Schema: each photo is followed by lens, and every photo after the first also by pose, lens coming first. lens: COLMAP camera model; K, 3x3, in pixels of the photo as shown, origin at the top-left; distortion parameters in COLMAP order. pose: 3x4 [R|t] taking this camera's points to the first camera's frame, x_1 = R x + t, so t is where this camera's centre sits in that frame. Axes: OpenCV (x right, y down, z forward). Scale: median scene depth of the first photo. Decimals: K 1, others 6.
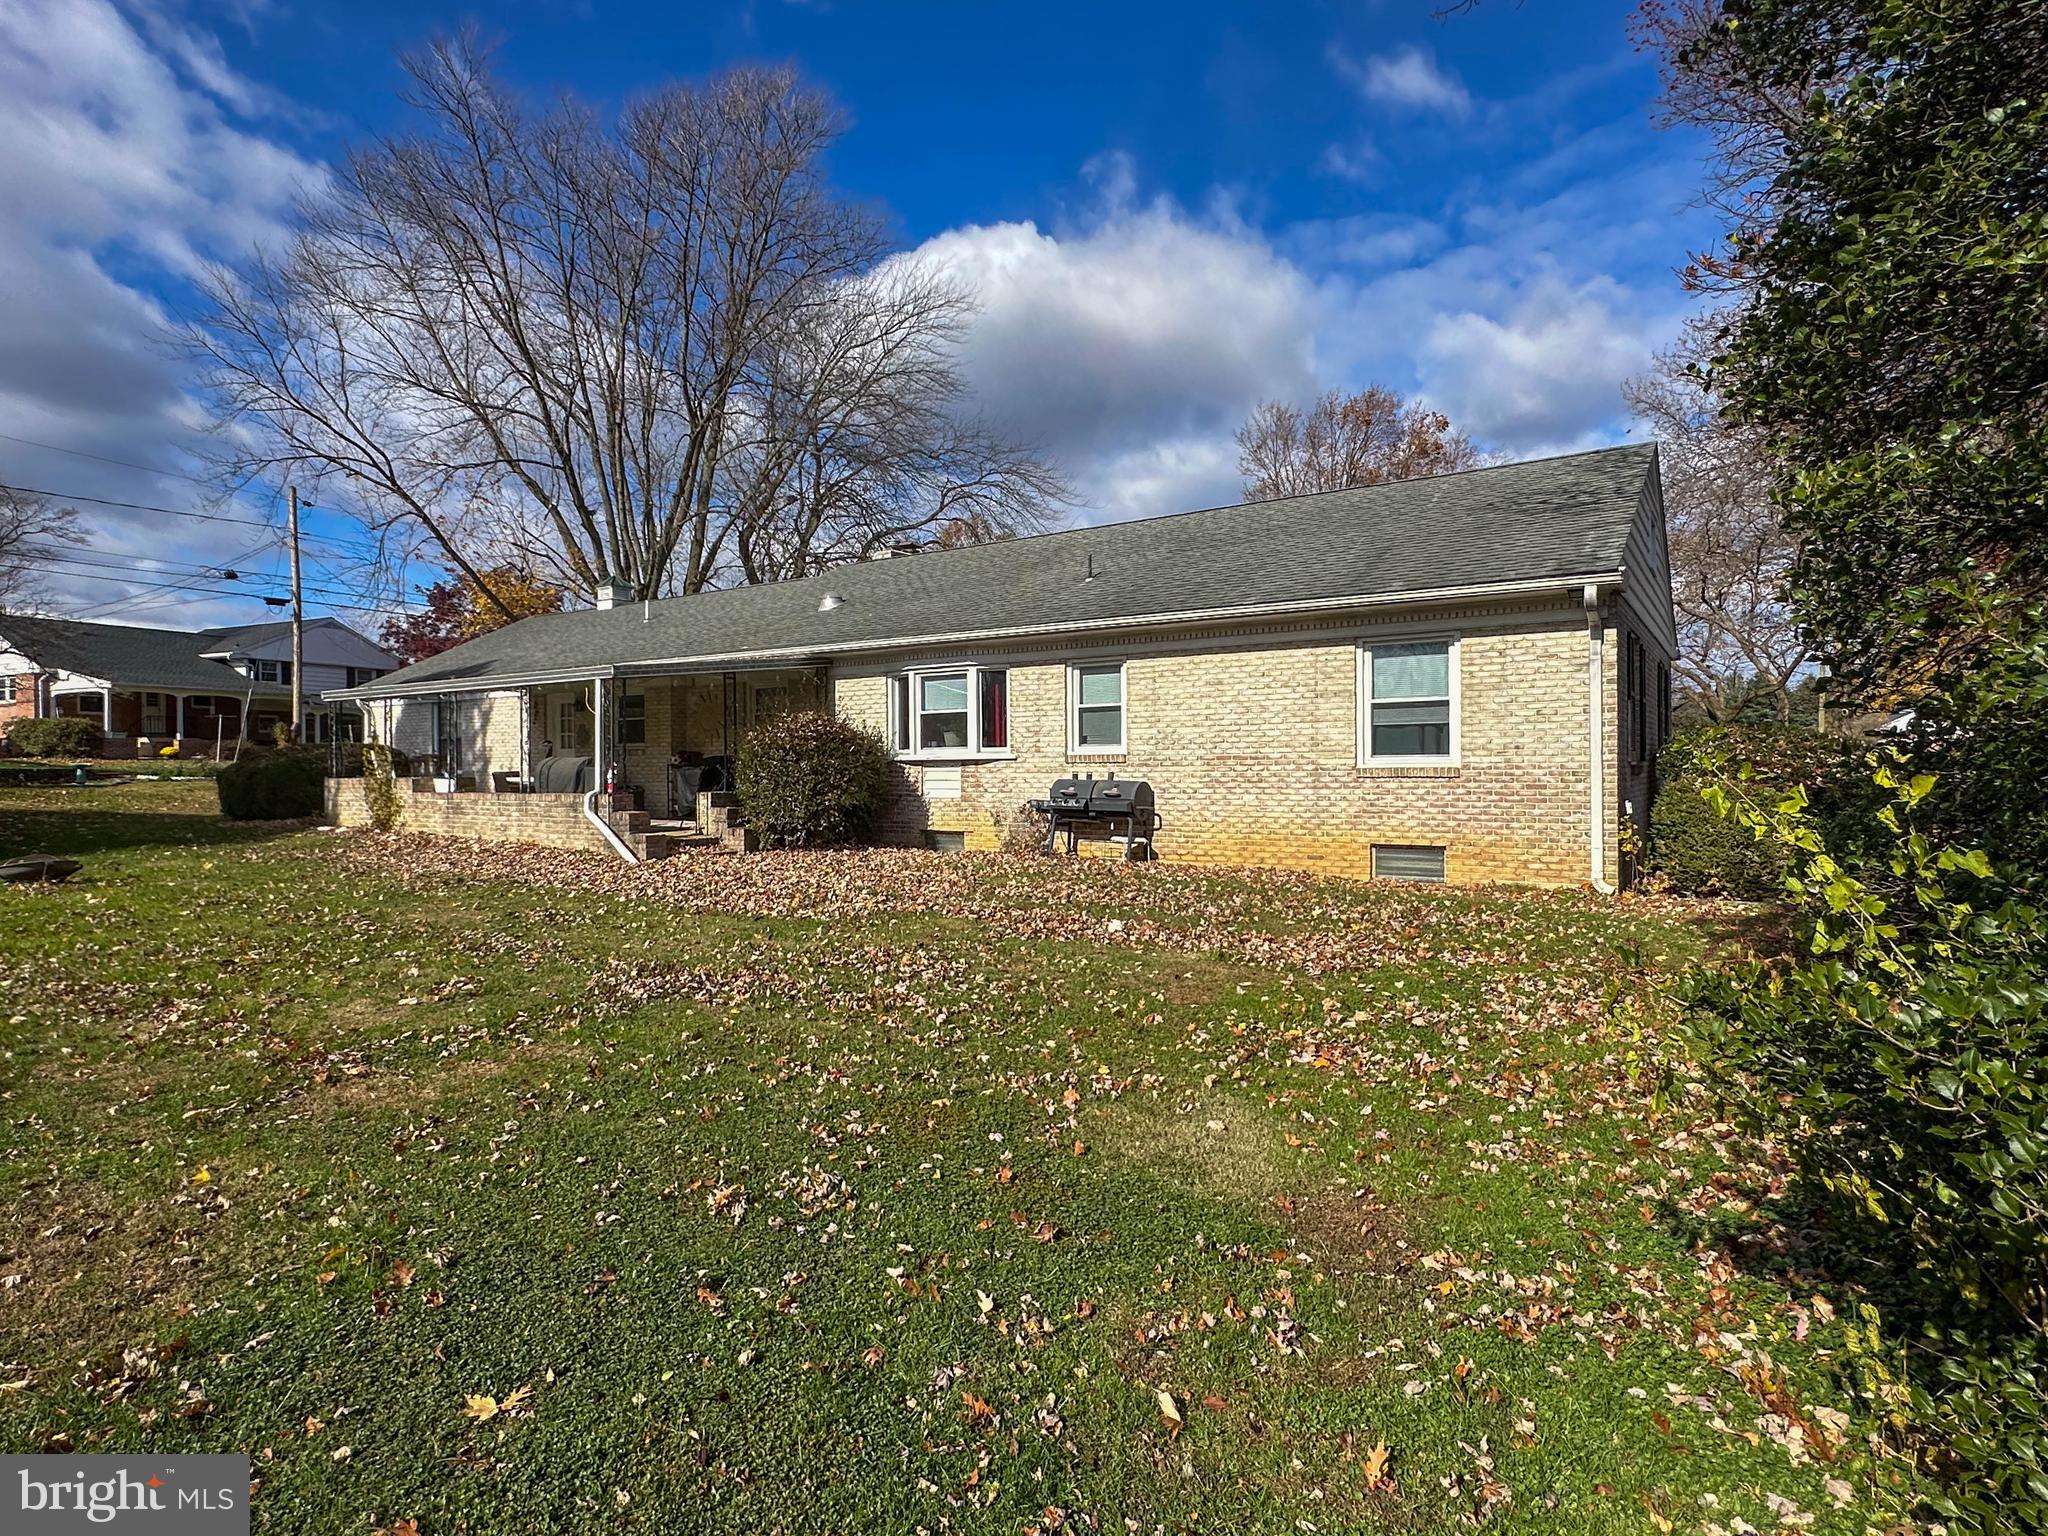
lens RADIAL K [[1074.9, 0, 1021.6], [0, 1074.9, 770.4], [0, 0, 1]] dist [-0.005695, -0.001348]
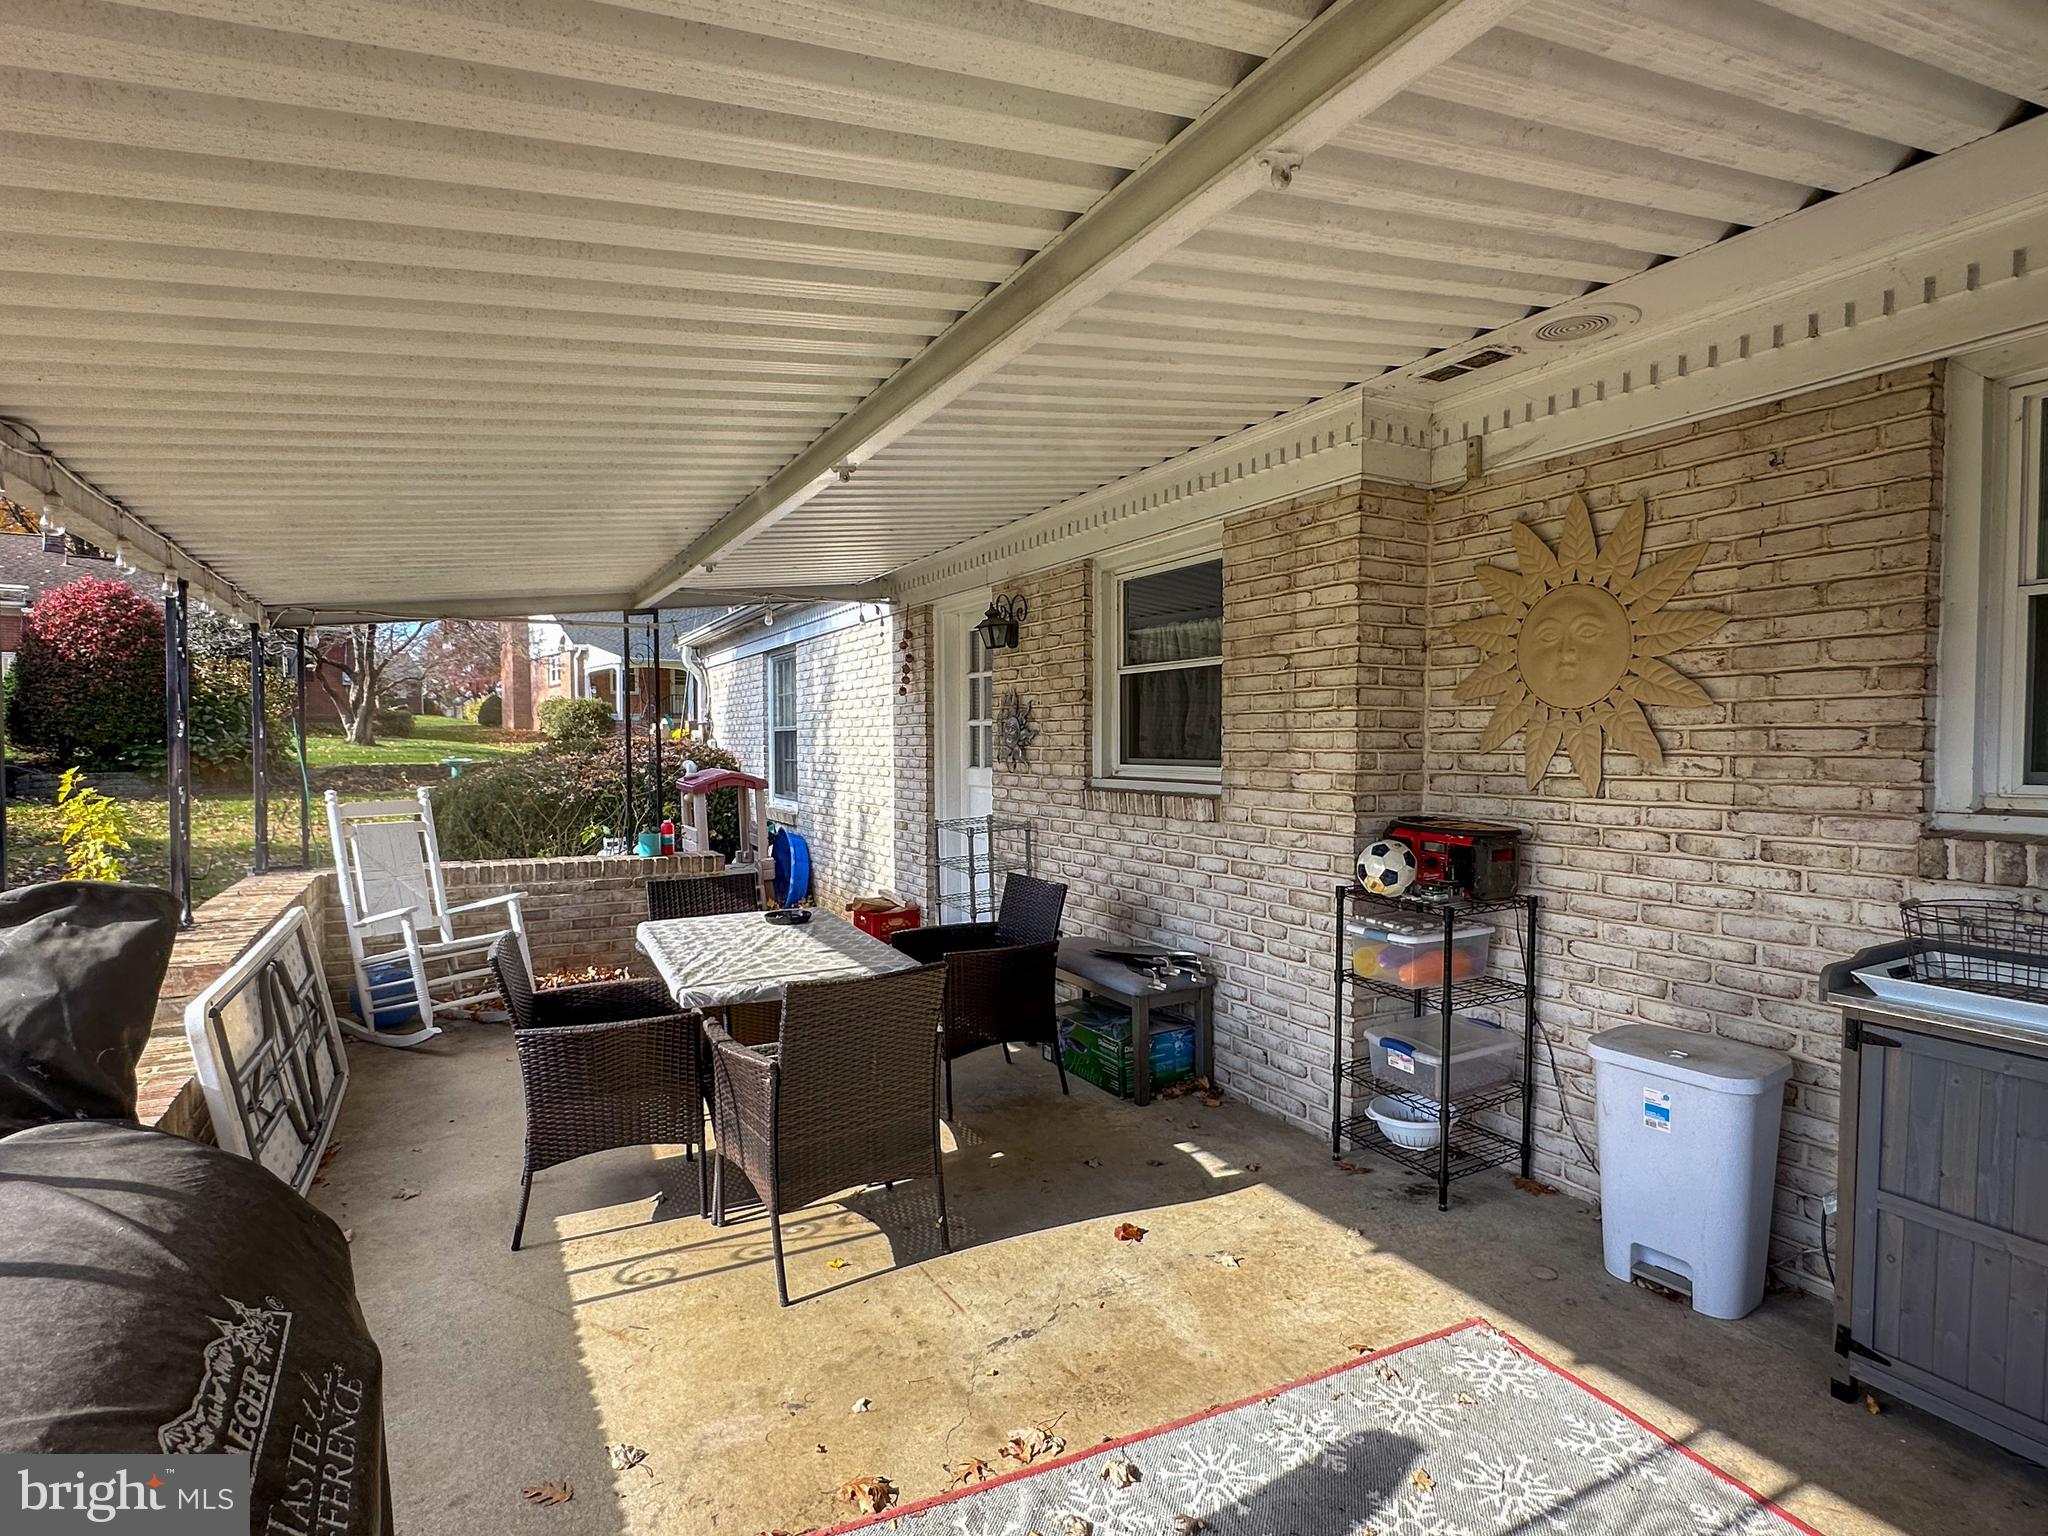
lens RADIAL K [[1074.9, 0, 1017.1], [0, 1074.9, 760.7], [0, 0, 1]] dist [-0.005695, -0.001348]
pose [[0.883425, 0.012422, -0.468407, -0.129448], [-0.002825, 0.999772, 0.021185, -0.015189], [0.468563, -0.017392, 0.883259, 0.353222]]
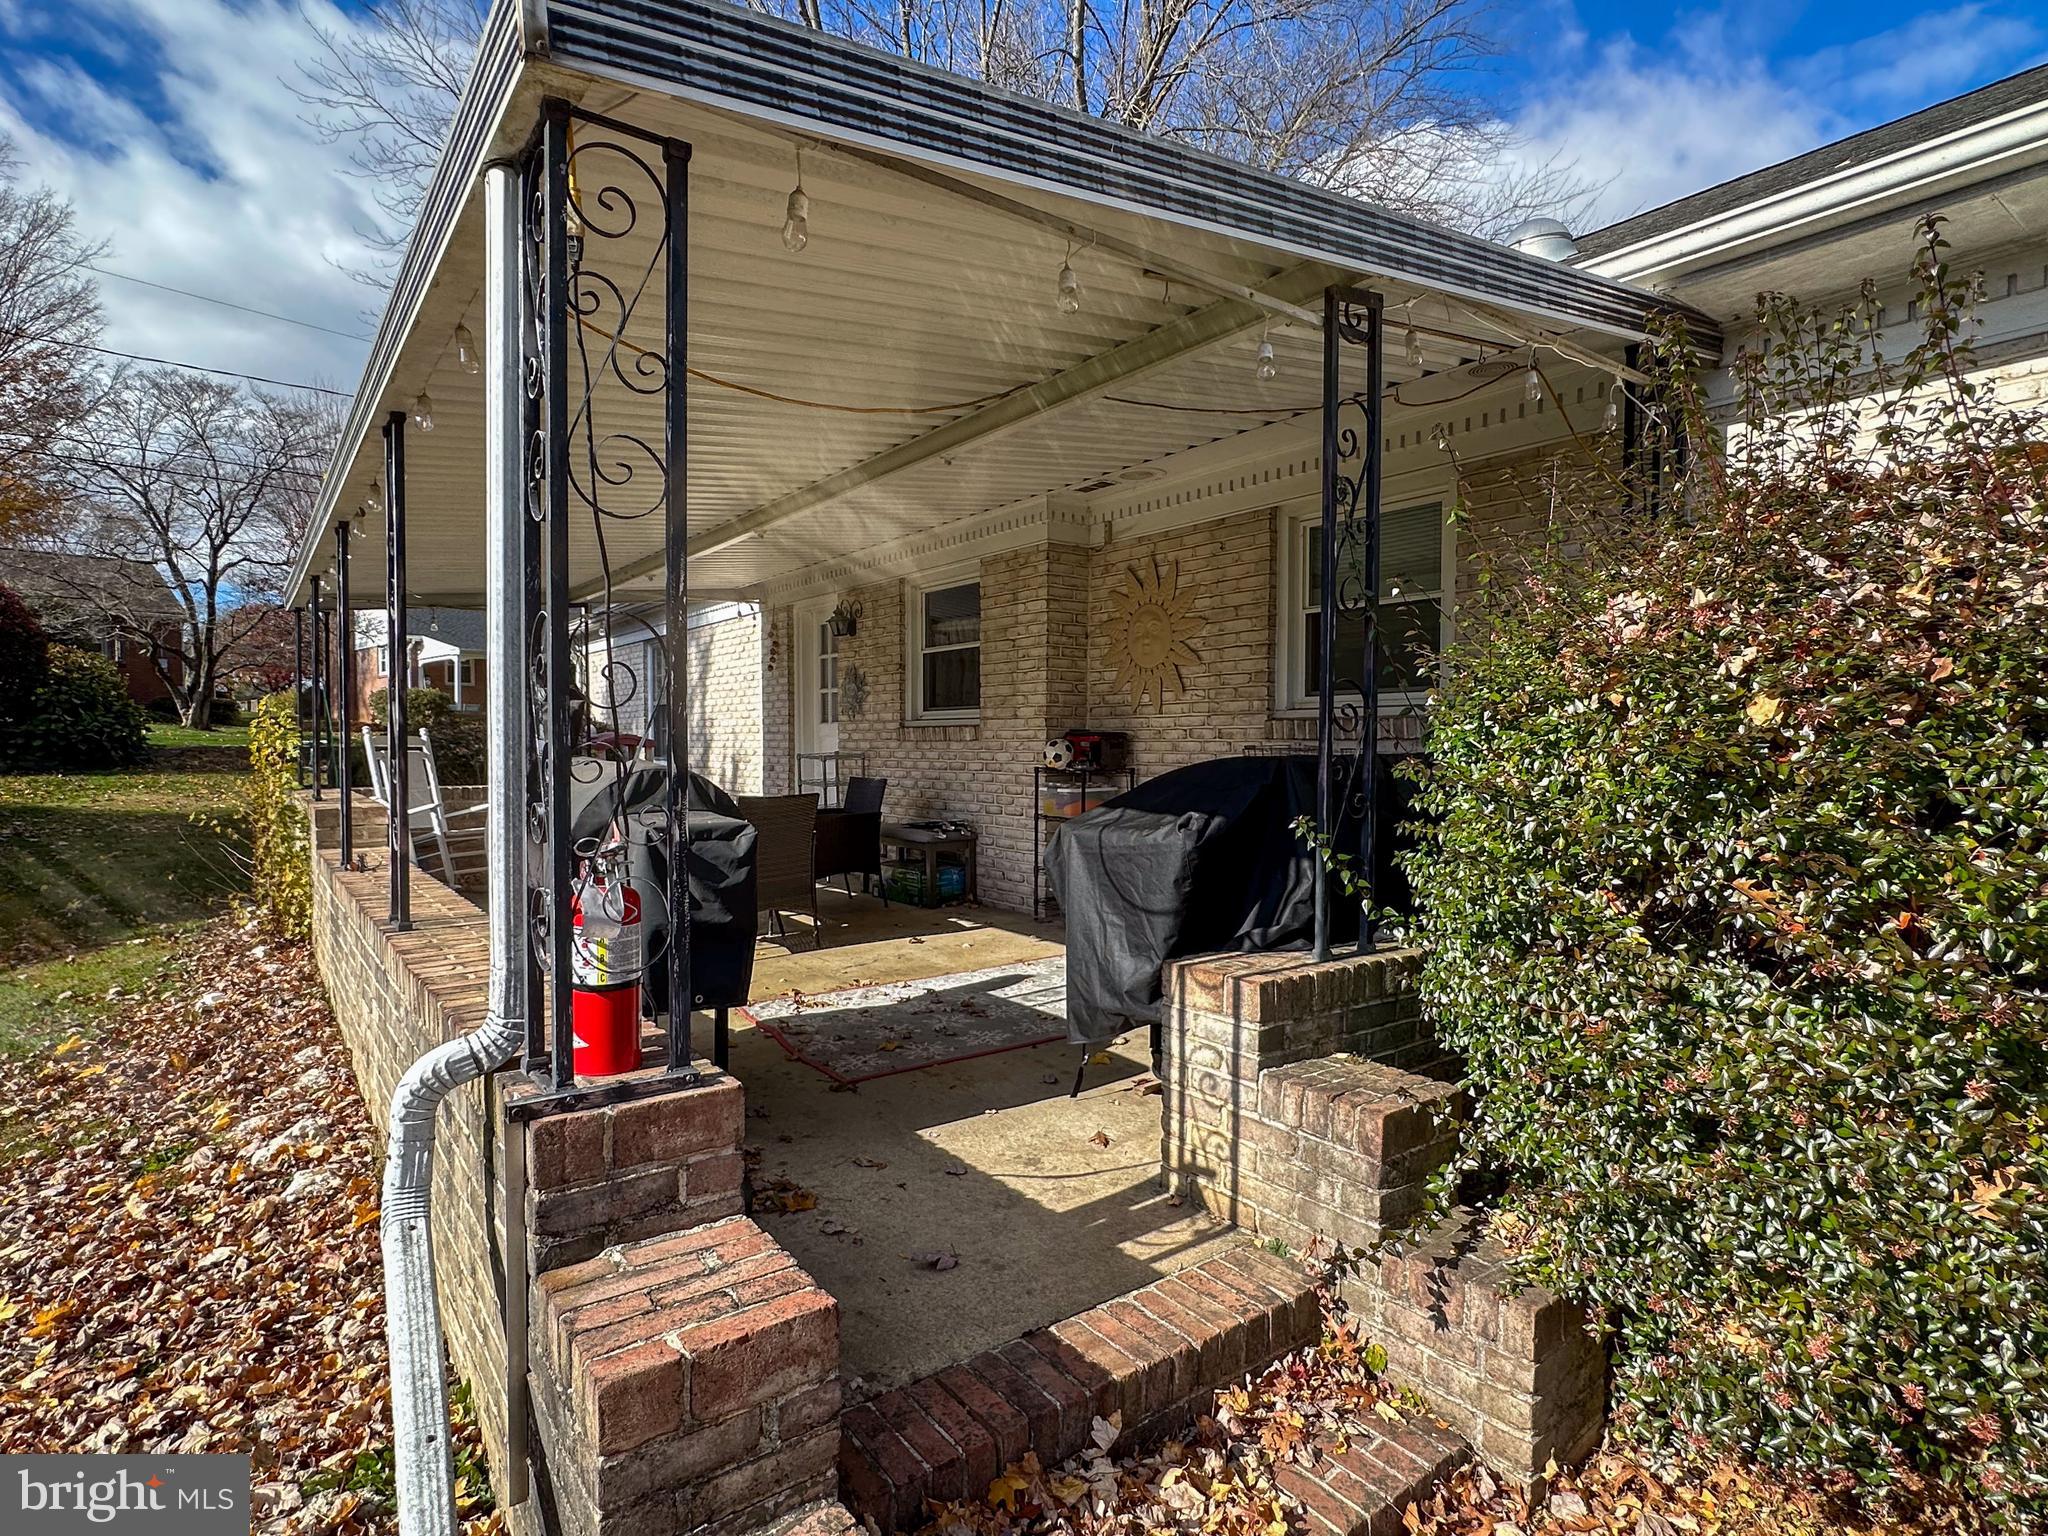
lens RADIAL K [[1074.9, 0, 1026.3], [0, 1074.9, 775.4], [0, 0, 1]] dist [-0.005695, -0.001348]
pose [[0.946633, 0.016494, -0.321892, -0.091489], [-0.006885, 0.999497, 0.030968, -0.005262], [0.322241, -0.027099, 0.946270, 0.280686]]
